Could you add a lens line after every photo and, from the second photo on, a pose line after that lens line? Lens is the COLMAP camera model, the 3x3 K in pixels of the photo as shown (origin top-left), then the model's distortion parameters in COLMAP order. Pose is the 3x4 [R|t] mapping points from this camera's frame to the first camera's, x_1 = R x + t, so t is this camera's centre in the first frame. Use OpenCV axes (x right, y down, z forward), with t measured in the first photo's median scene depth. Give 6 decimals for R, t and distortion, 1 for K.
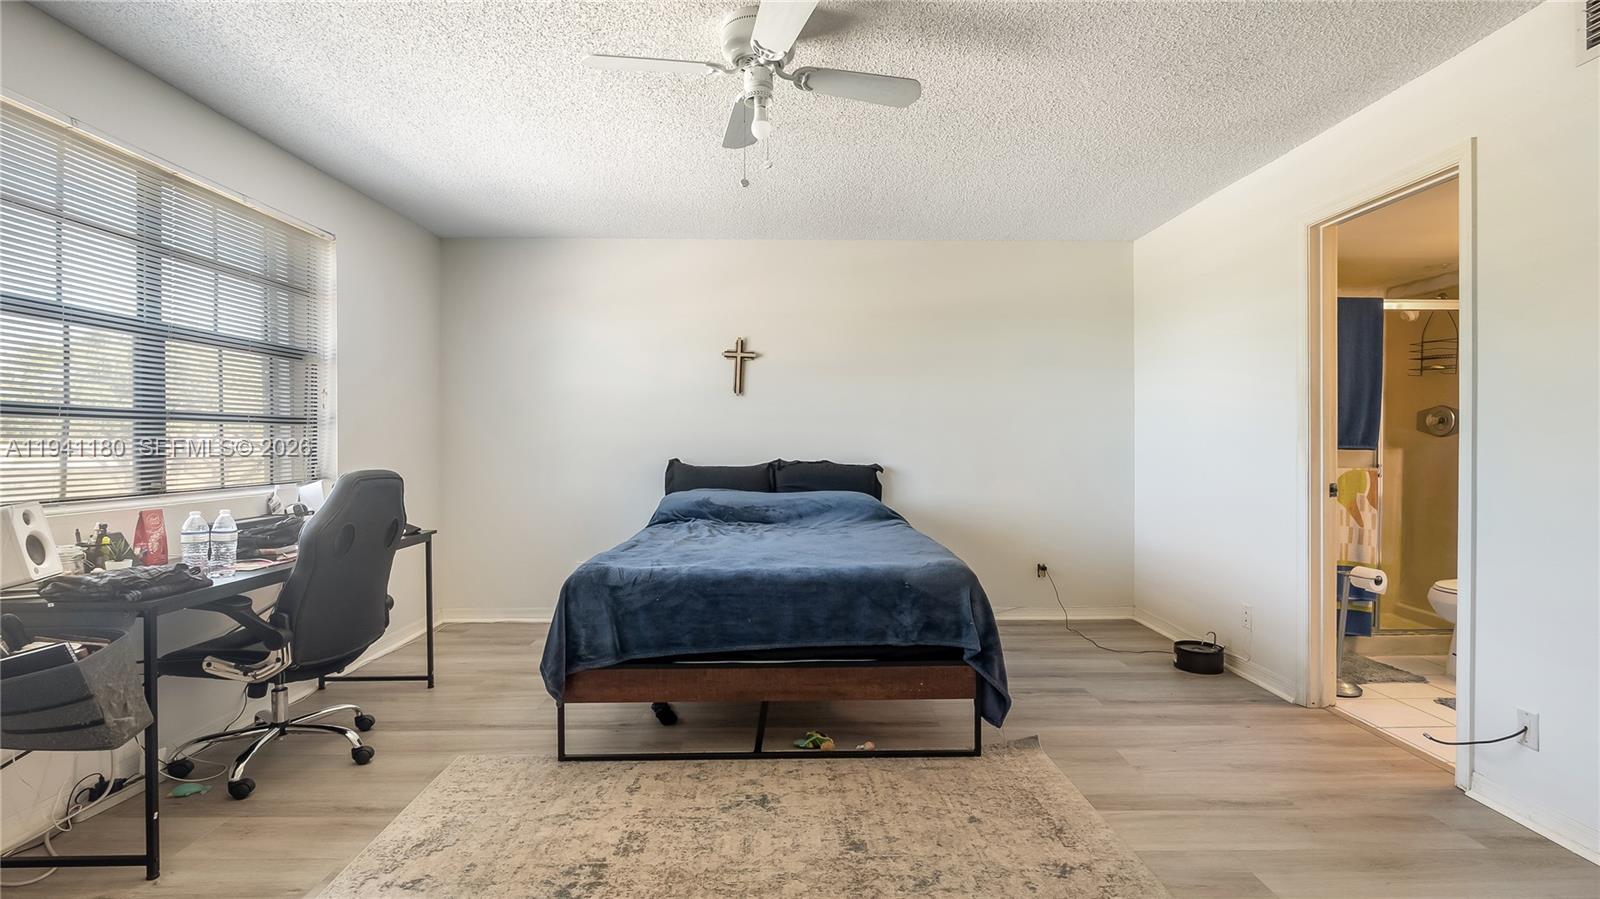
lens RADIAL K [[744.6, 0, 809.7], [0, 744.6, 441.5], [0, 0, 1]] dist [-0.007967, 0.001613]
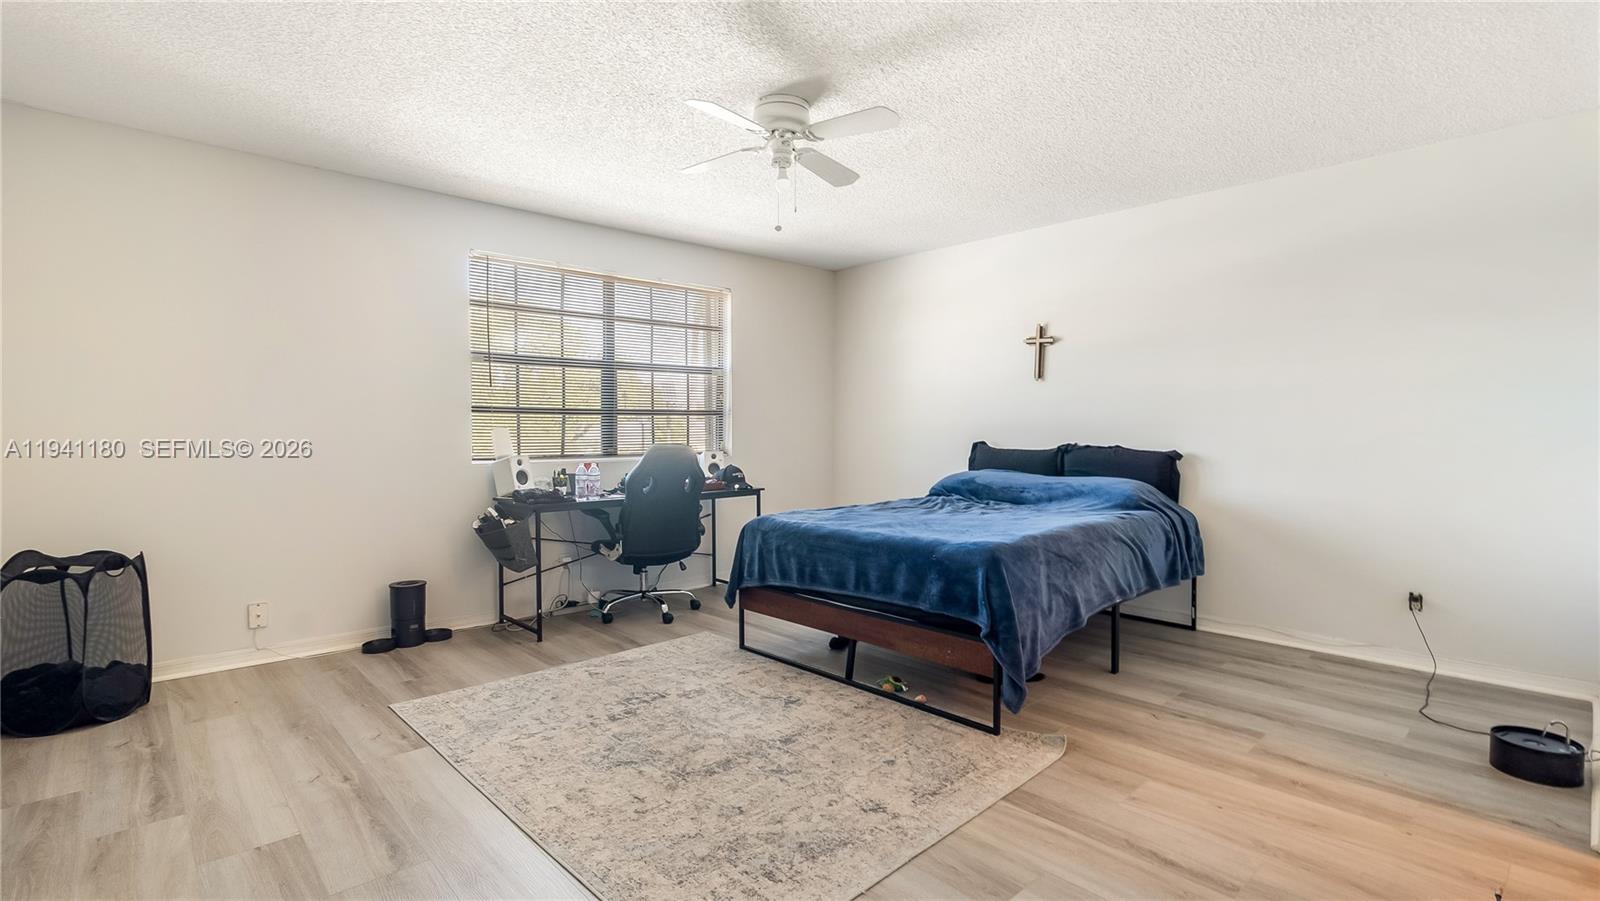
lens RADIAL K [[744.6, 0, 804.2], [0, 744.6, 439.8], [0, 0, 1]] dist [-0.007967, 0.001613]
pose [[0.669366, 0.011762, -0.742840, 0.817514], [0.002101, 0.999841, 0.017724, 0.001450], [0.742930, -0.013425, 0.669235, 0.134056]]
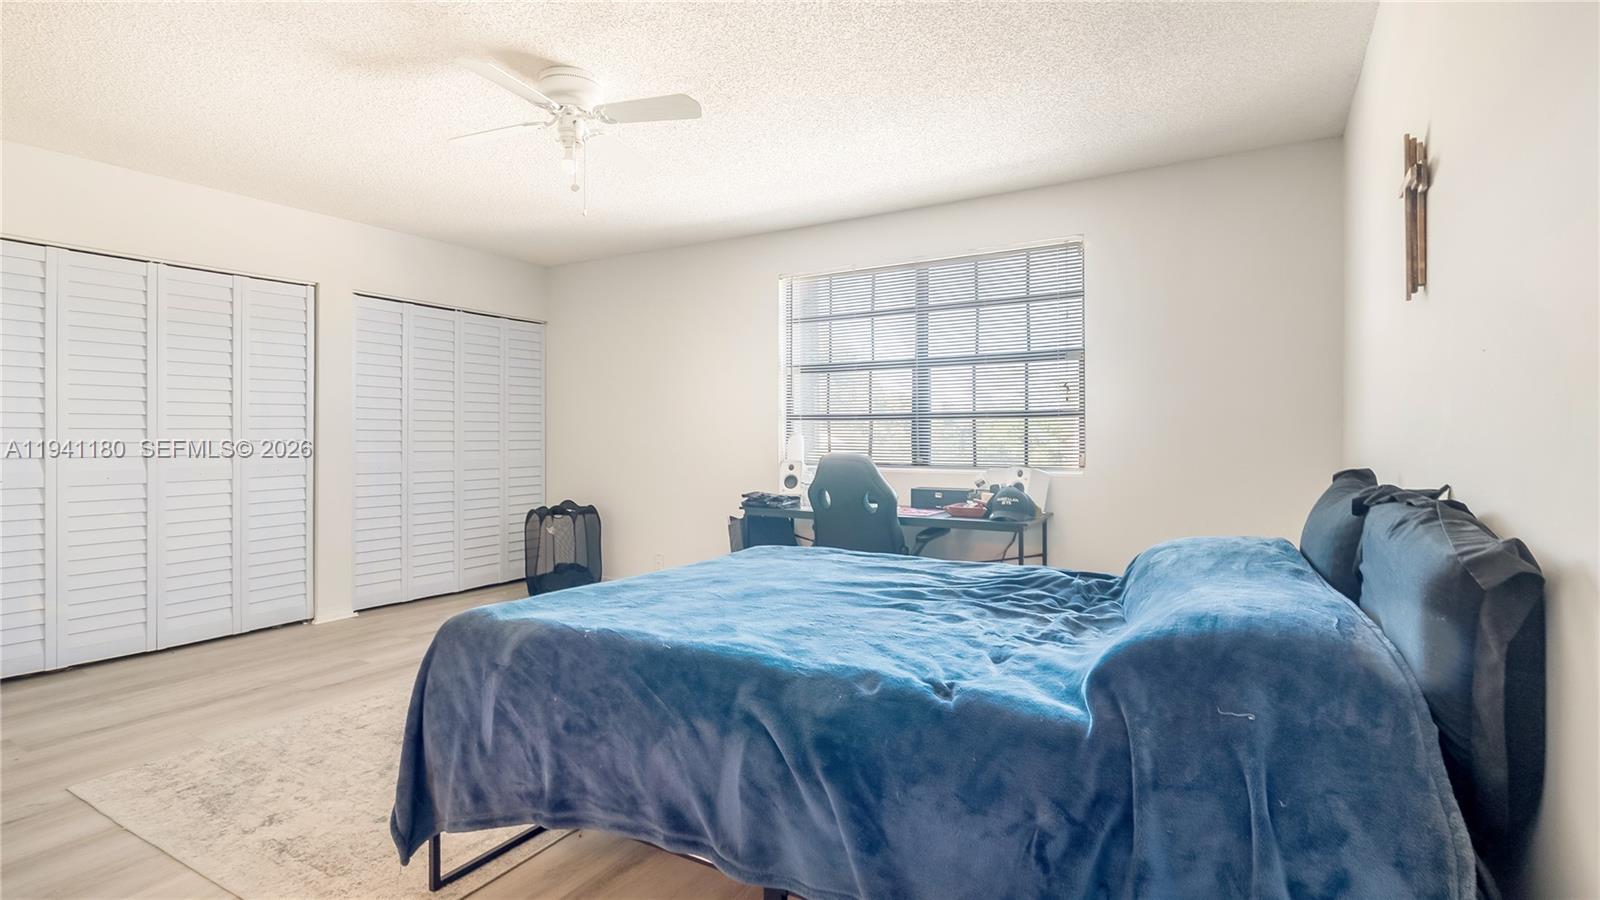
lens RADIAL K [[744.6, 0, 802.1], [0, 744.6, 446.8], [0, 0, 1]] dist [-0.007967, 0.001613]
pose [[-0.532168, 0.018084, -0.846445, 0.634841], [0.006045, 0.999828, 0.017561, 0.000543], [0.846617, 0.004228, -0.532186, 1.692850]]
